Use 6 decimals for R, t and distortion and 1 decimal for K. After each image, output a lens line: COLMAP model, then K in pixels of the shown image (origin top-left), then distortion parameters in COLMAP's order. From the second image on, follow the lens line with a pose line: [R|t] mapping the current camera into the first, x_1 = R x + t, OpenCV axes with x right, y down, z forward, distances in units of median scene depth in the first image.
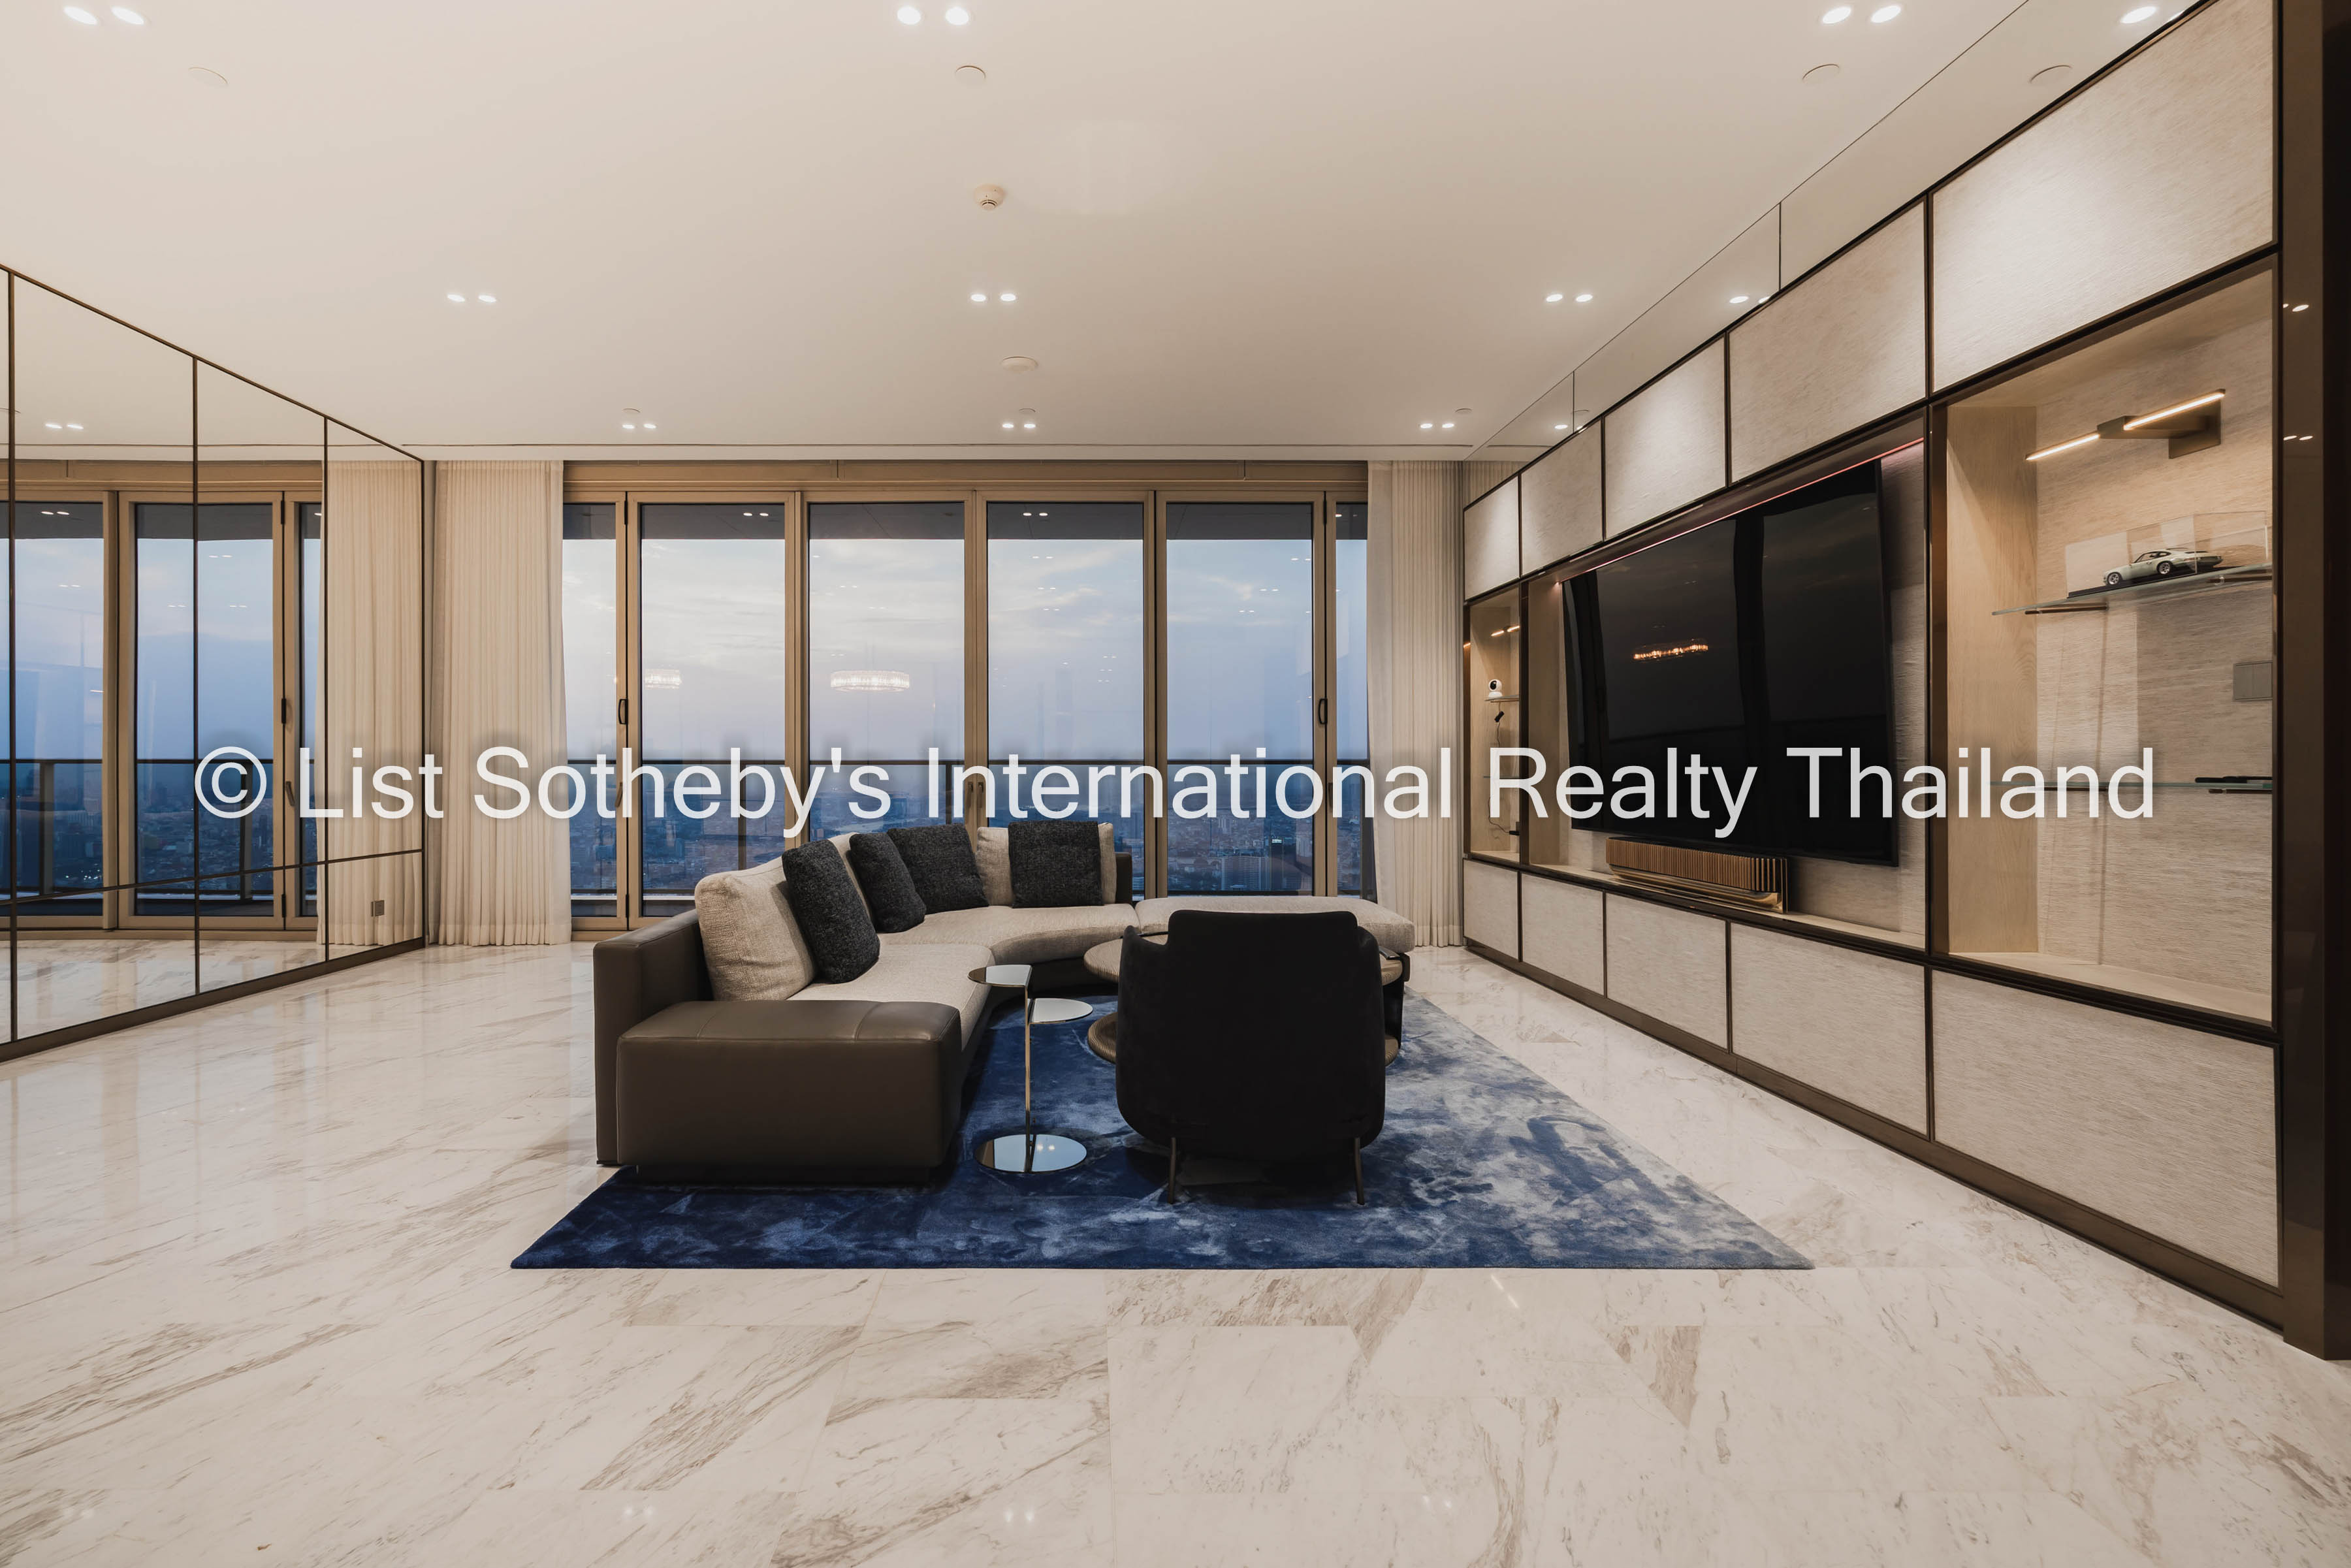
lens RADIAL K [[1124.8, 0, 1167.9], [0, 1124.8, 782.9], [0, 0, 1]] dist [0.000199, -0.000174]
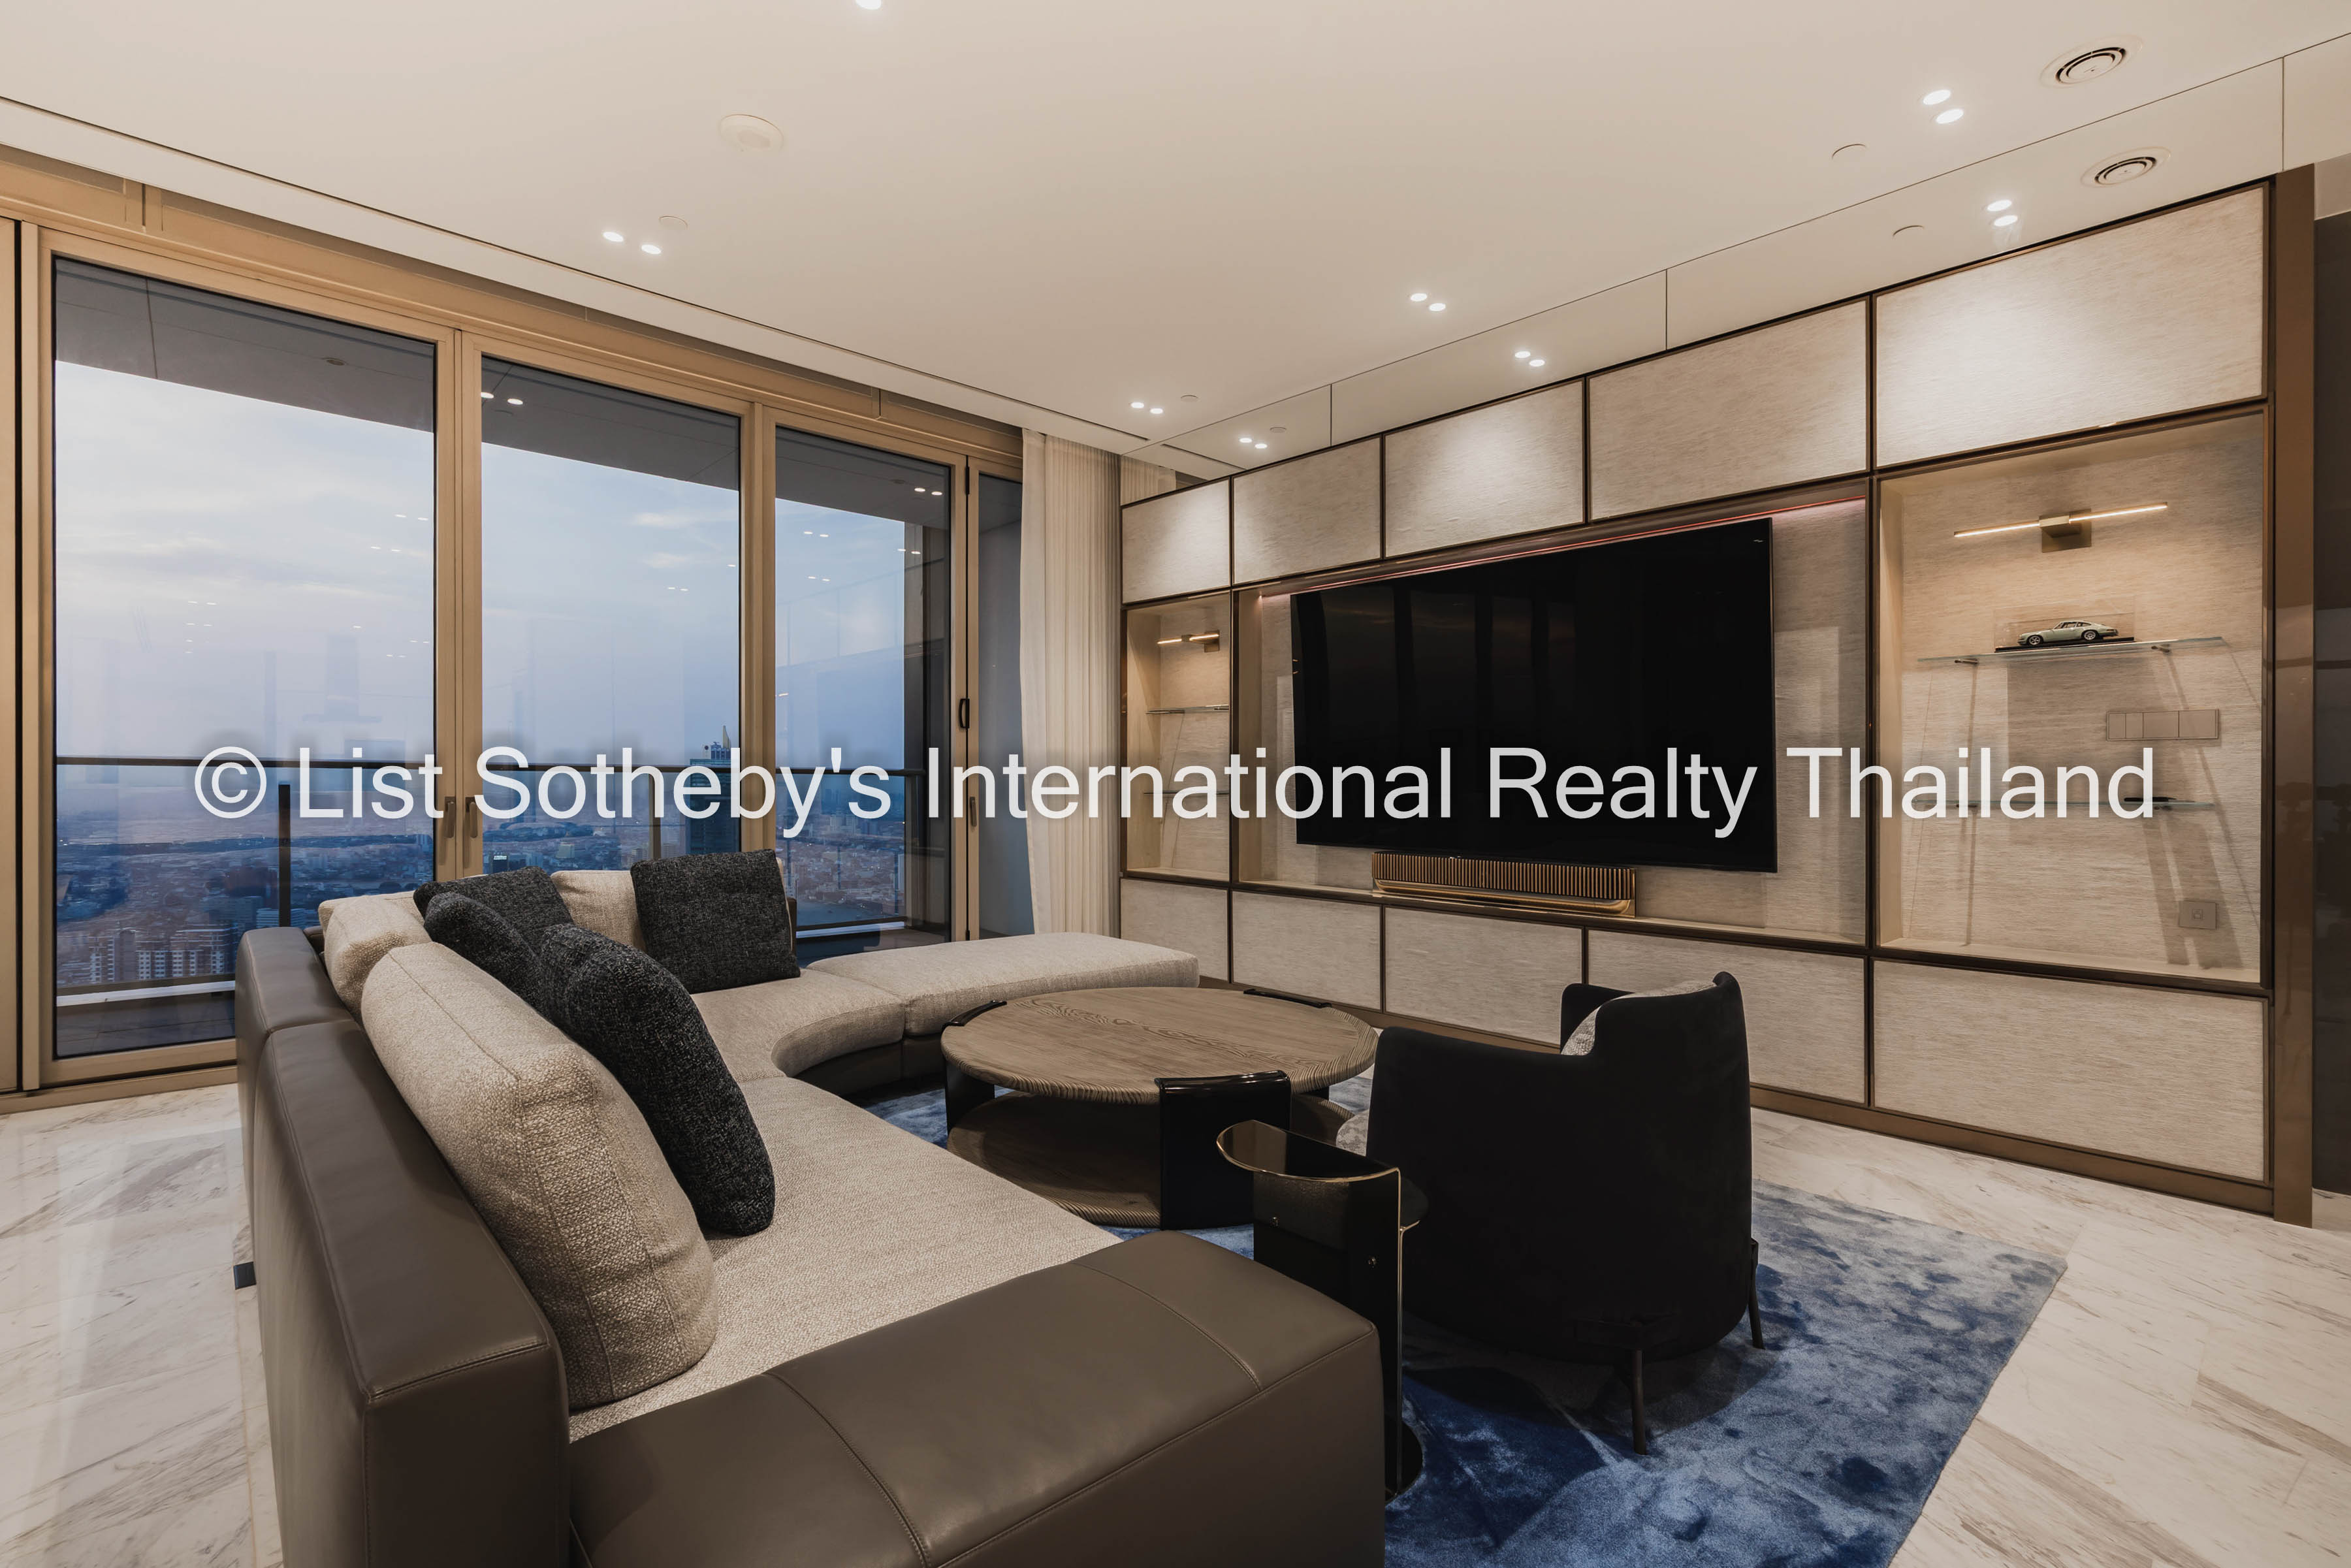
lens RADIAL K [[1007.2, 0, 1182.1], [0, 1007.2, 795.5], [0, 0, 1]] dist [-0.003276, 0.000888]
pose [[0.742292, -0.001502, 0.670075, -0.589740], [-0.000490, 0.999996, 0.002784, -0.008587], [-0.670076, -0.002395, 0.742288, 0.753581]]
